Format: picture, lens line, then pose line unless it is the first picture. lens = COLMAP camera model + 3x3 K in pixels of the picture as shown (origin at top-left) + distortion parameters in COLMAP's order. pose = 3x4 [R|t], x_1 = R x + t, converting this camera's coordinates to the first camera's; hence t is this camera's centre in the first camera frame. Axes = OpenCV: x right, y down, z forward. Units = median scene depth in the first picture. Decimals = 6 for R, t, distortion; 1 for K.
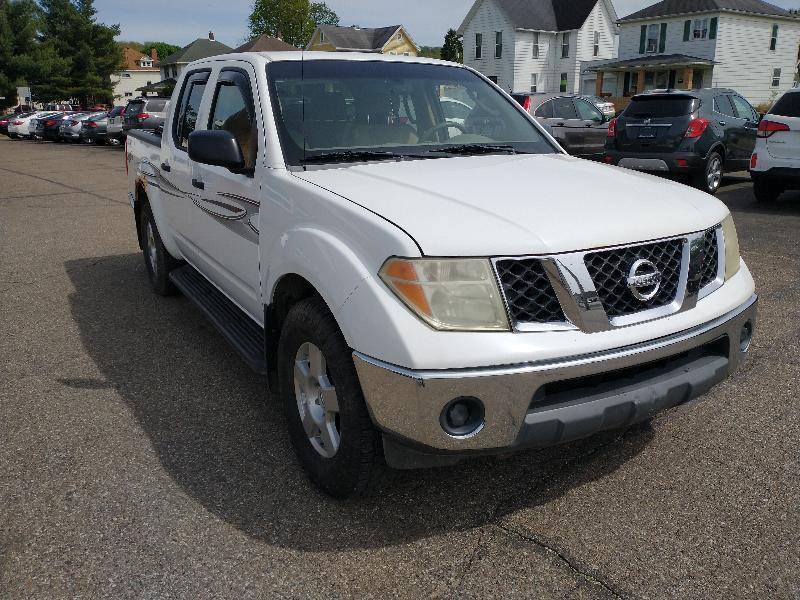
lens RADIAL K [[640.7, 0, 400.3], [0, 640.7, 298.5], [0, 0, 1]] dist [0.034059, -0.065927]
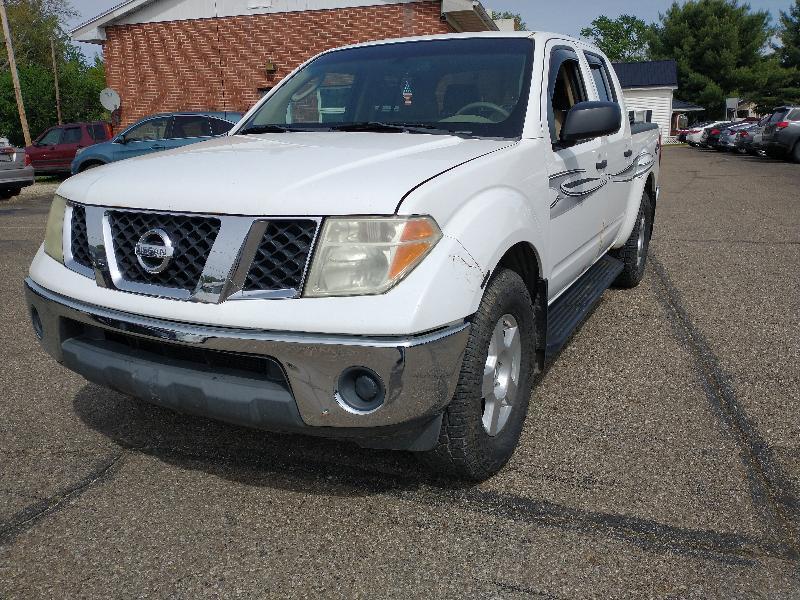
lens RADIAL K [[640.7, 0, 404.4], [0, 640.7, 296.3], [0, 0, 1]] dist [0.034059, -0.065927]
pose [[0.530903, 0.218093, -0.818888, 1.075564], [-0.235725, 0.966185, 0.104496, -0.118362], [0.813988, 0.137556, 0.564360, 0.620720]]
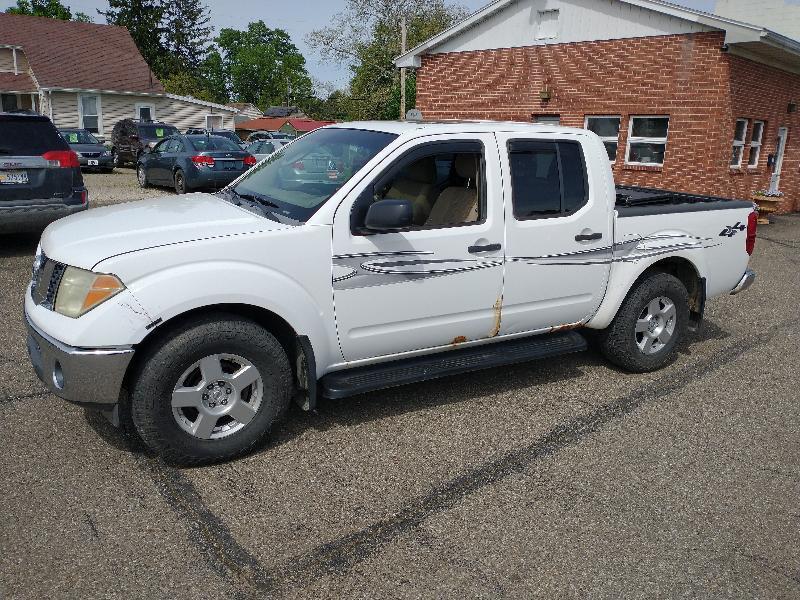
lens RADIAL K [[640.7, 0, 398.1], [0, 640.7, 288.0], [0, 0, 1]] dist [0.034059, -0.065927]
pose [[0.012927, 0.248689, -0.968497, 1.557795], [-0.332566, 0.914506, 0.230387, -0.522588], [0.942991, 0.319111, 0.094527, 1.374317]]
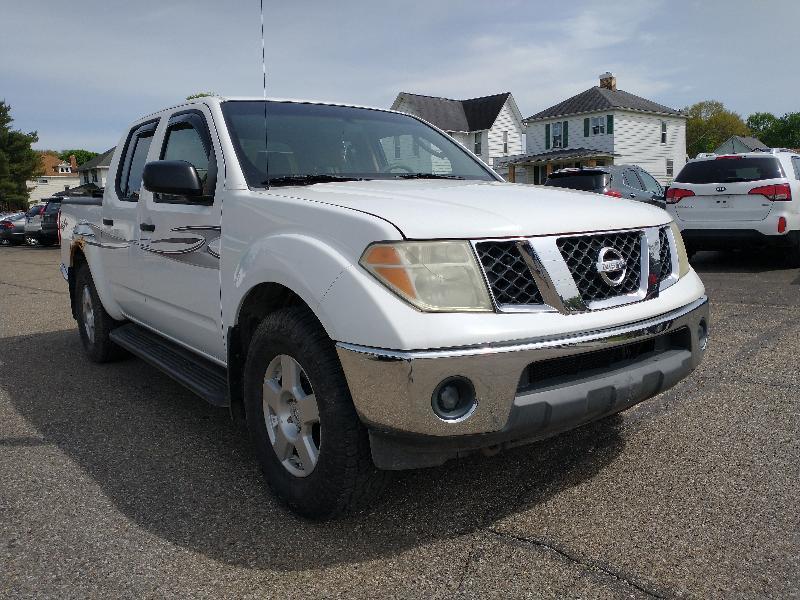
lens RADIAL K [[640.7, 0, 397.2], [0, 640.7, 300.5], [0, 0, 1]] dist [0.034059, -0.065927]
pose [[0.993210, -0.040869, 0.108917, -0.063880], [0.056034, 0.988560, -0.140034, 0.120607], [-0.101948, 0.145186, 0.984138, 0.017145]]
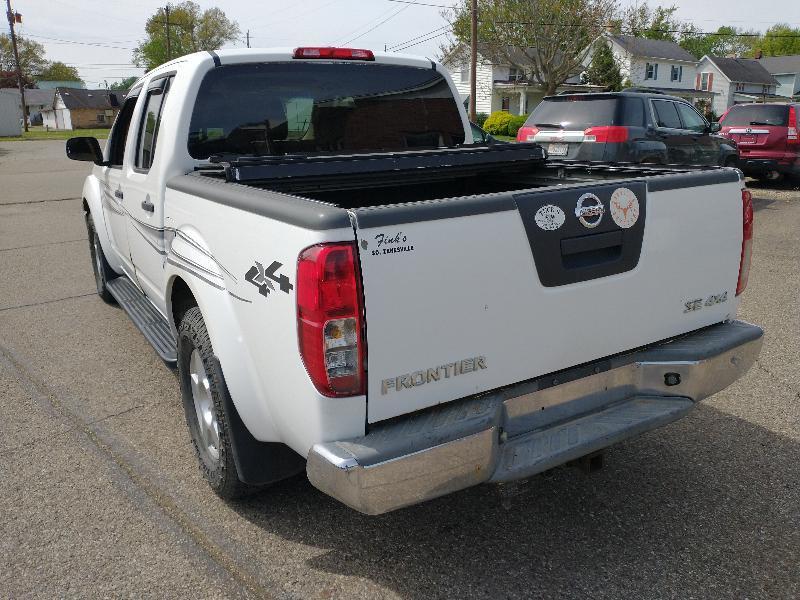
lens RADIAL K [[640.7, 0, 399.2], [0, 640.7, 299.7], [0, 0, 1]] dist [0.034059, -0.065927]
pose [[-0.999557, 0.018586, -0.023250, -0.461788], [0.002708, 0.834632, 0.550802, -0.918358], [0.029643, 0.550495, -0.834312, 3.018882]]
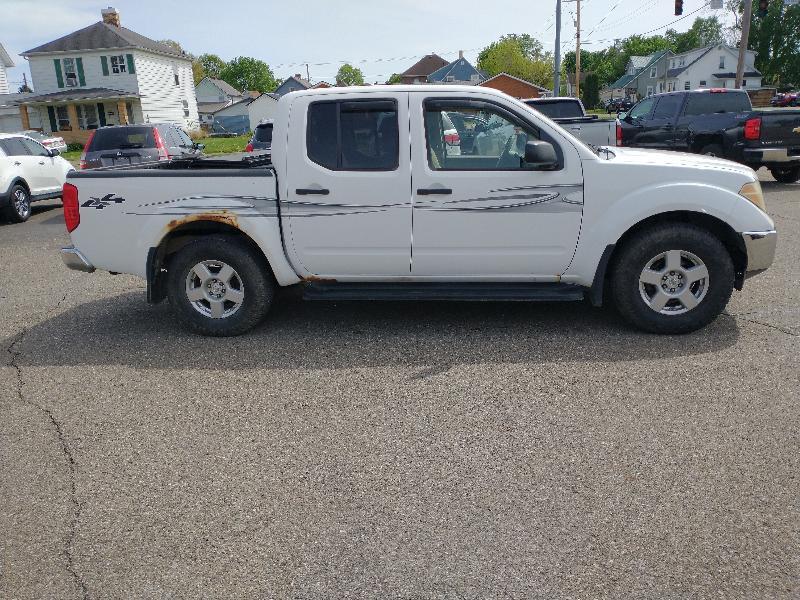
lens RADIAL K [[640.7, 0, 402.8], [0, 640.7, 299.2], [0, 0, 1]] dist [0.034059, -0.065927]
pose [[0.616280, -0.233701, 0.752052, -1.751889], [0.268338, 0.960124, 0.078466, -0.123807], [-0.740401, 0.153448, 0.654416, 0.367930]]
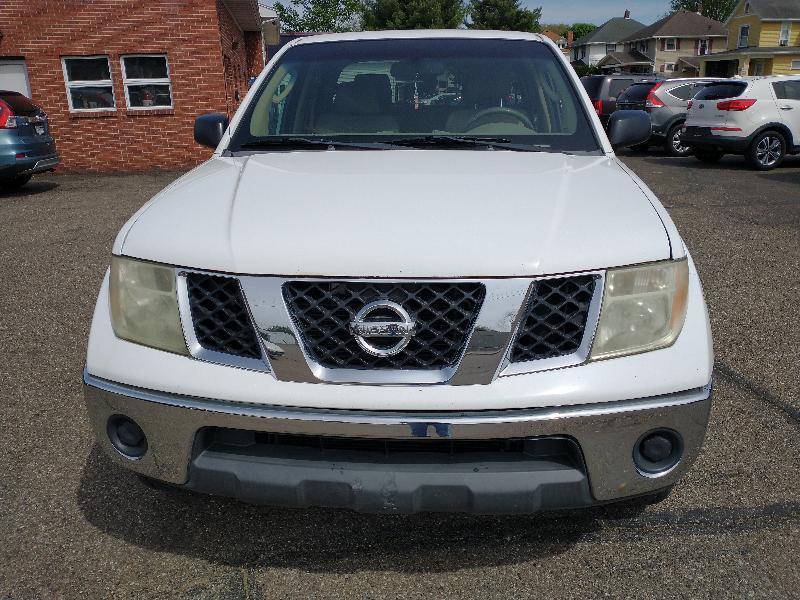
lens RADIAL K [[640.7, 0, 398.4], [0, 640.7, 300.4], [0, 0, 1]] dist [0.034059, -0.065927]
pose [[0.824754, 0.171527, -0.538850, 0.625060], [-0.155385, 0.984949, 0.075701, -0.095784], [0.543725, 0.021294, 0.838993, 0.311849]]
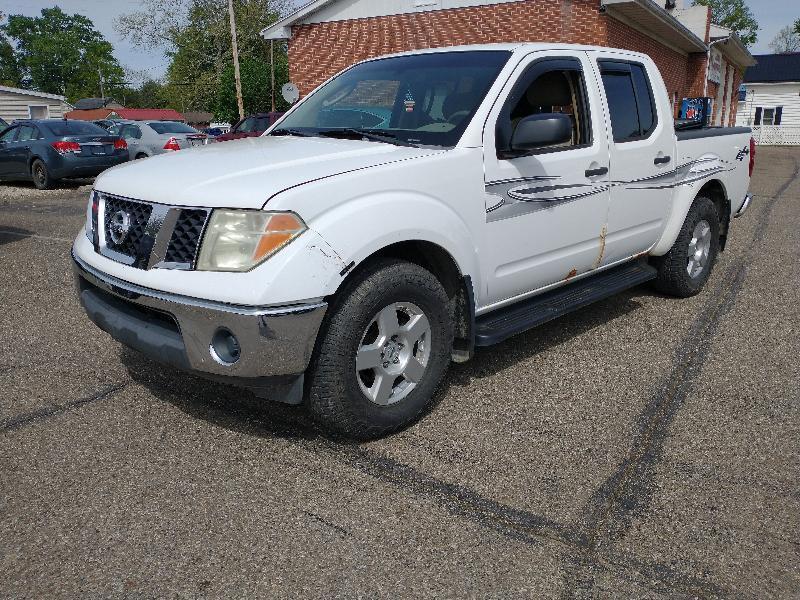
lens RADIAL K [[640.7, 0, 402.5], [0, 640.7, 294.5], [0, 0, 1]] dist [0.034059, -0.065927]
pose [[0.266488, 0.264040, -0.926966, 1.364054], [-0.281118, 0.941221, 0.187284, -0.234011], [0.921931, 0.210678, 0.325051, 0.900827]]
